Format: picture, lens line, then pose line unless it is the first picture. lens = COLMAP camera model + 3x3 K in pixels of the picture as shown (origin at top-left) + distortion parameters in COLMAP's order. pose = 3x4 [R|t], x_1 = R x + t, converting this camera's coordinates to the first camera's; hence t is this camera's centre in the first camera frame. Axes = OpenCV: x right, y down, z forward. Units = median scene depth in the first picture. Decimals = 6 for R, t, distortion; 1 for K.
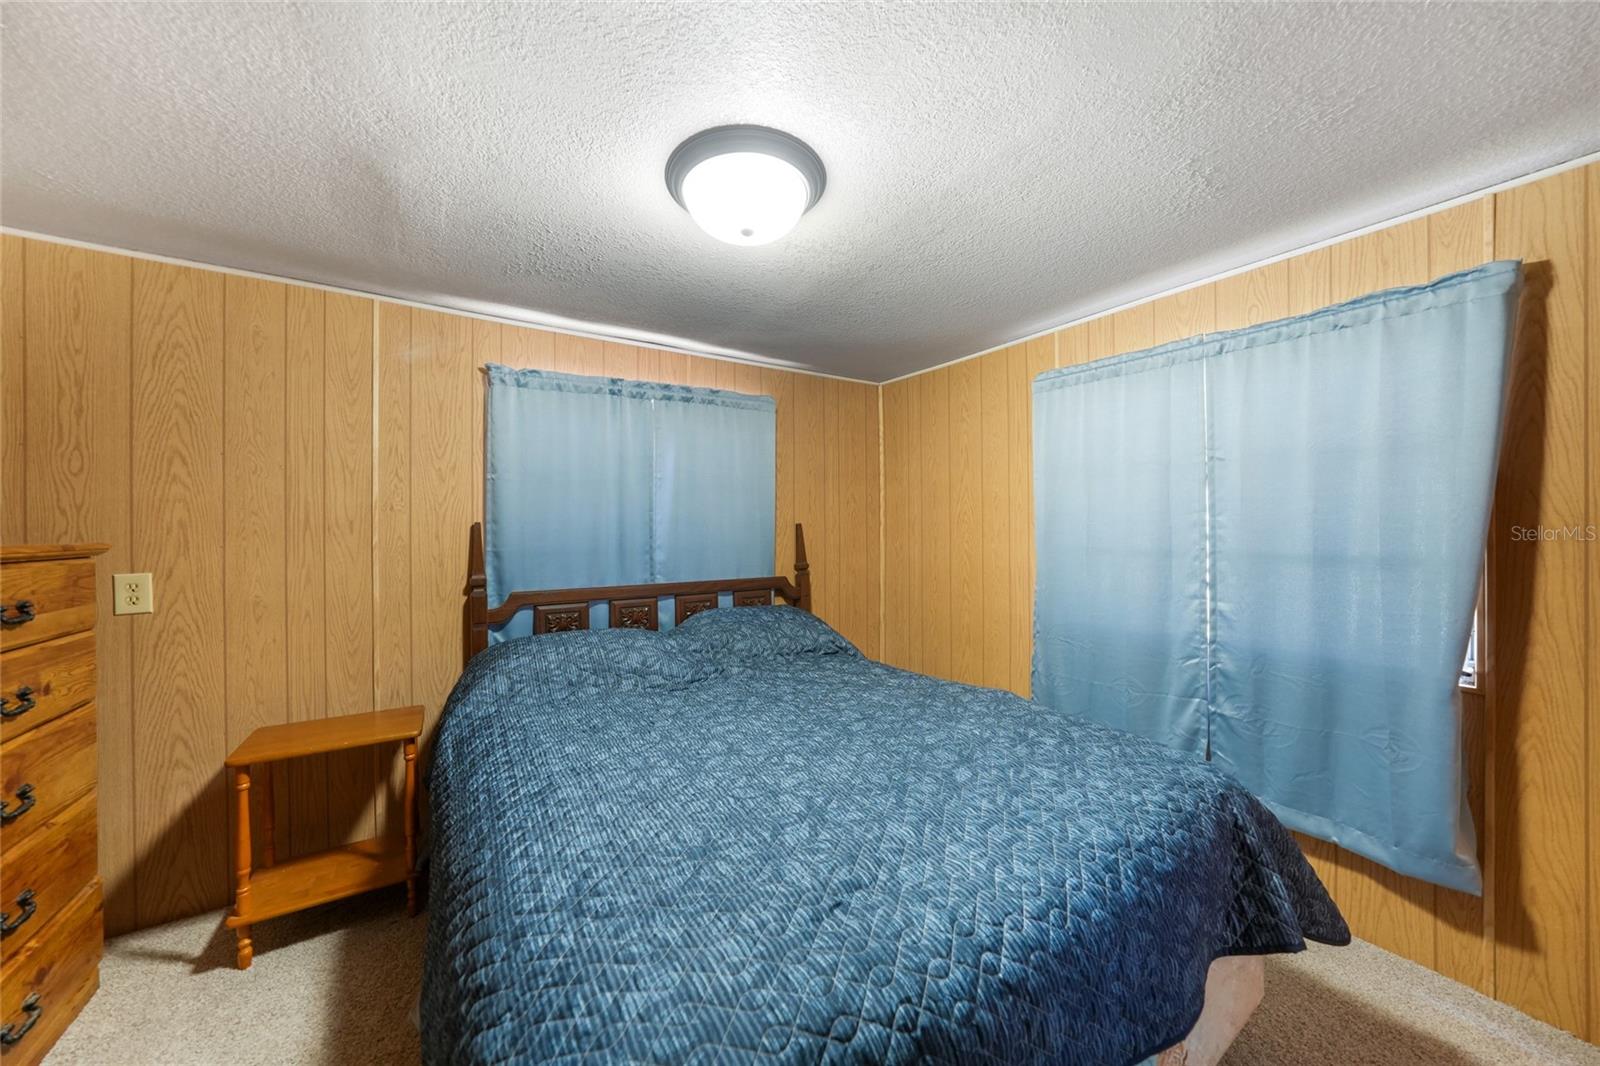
lens RADIAL K [[555.7, 0, 800.7], [0, 555.7, 526.4], [0, 0, 1]] dist [-0.017132, 0.000155]
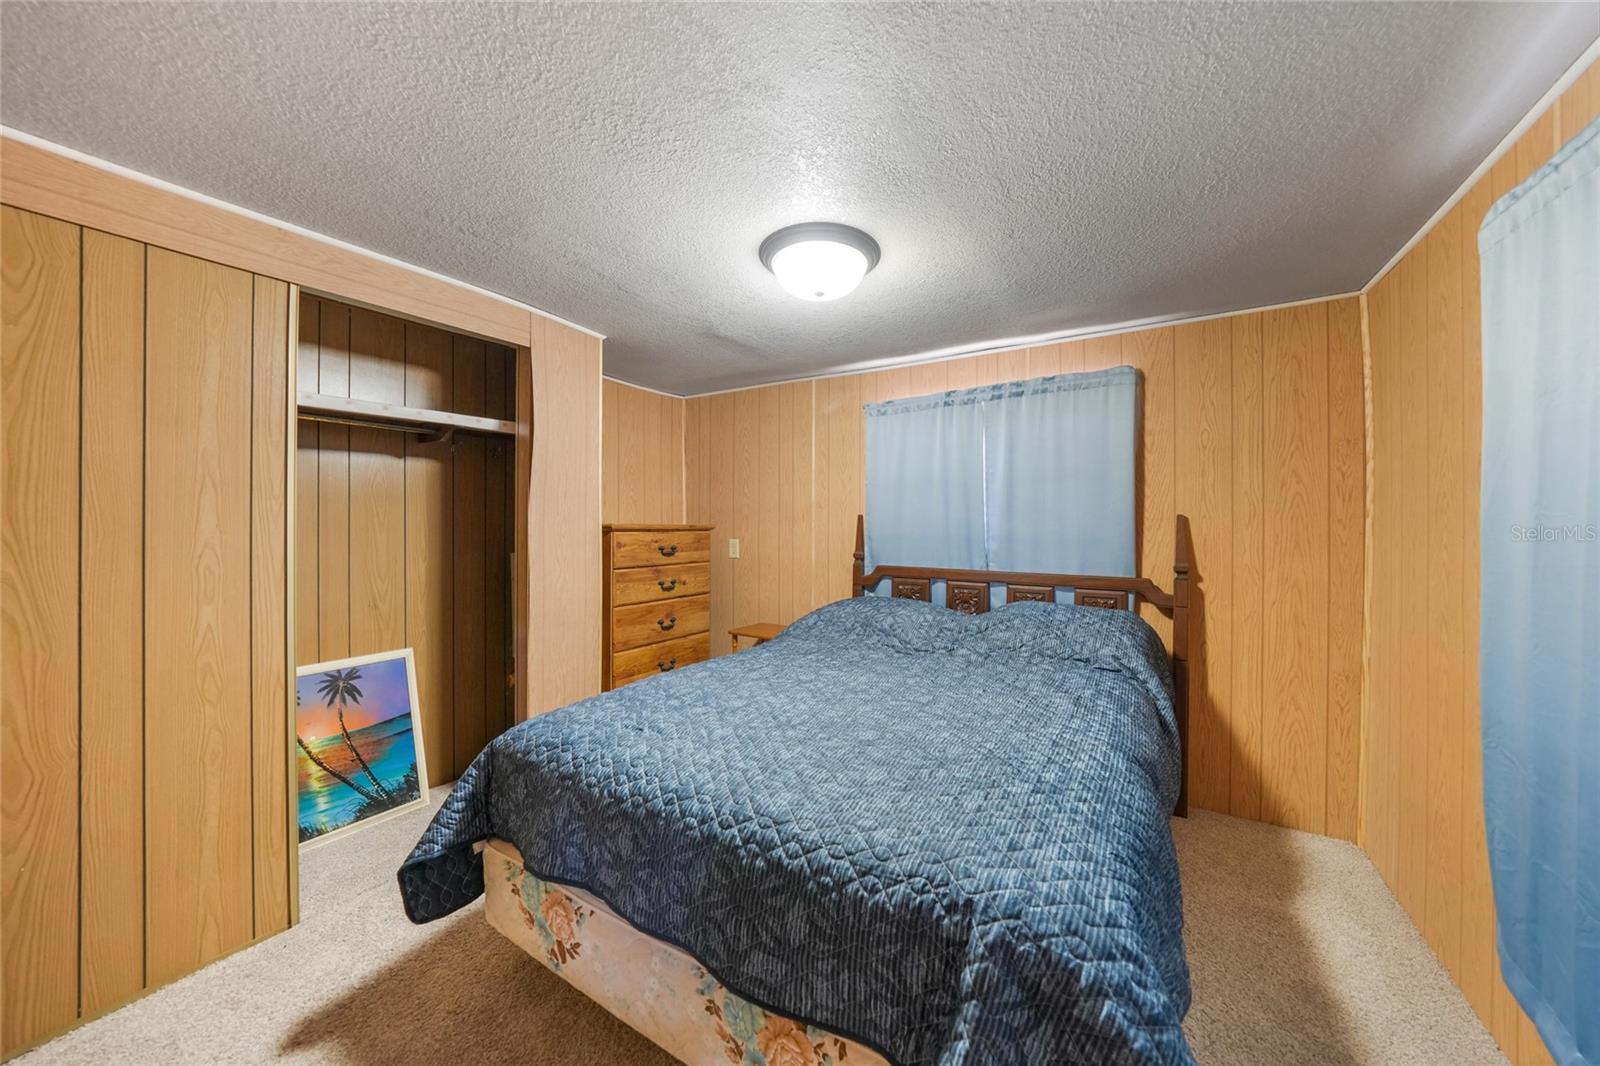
lens RADIAL K [[547.9, 0, 806.0], [0, 547.9, 530.9], [0, 0, 1]] dist [-0.018543, -0.000074]
pose [[0.419633, 0.025007, -0.907349, 0.596400], [-0.001593, 0.999639, 0.026814, -0.002712], [0.907693, -0.009807, 0.419521, 0.237236]]
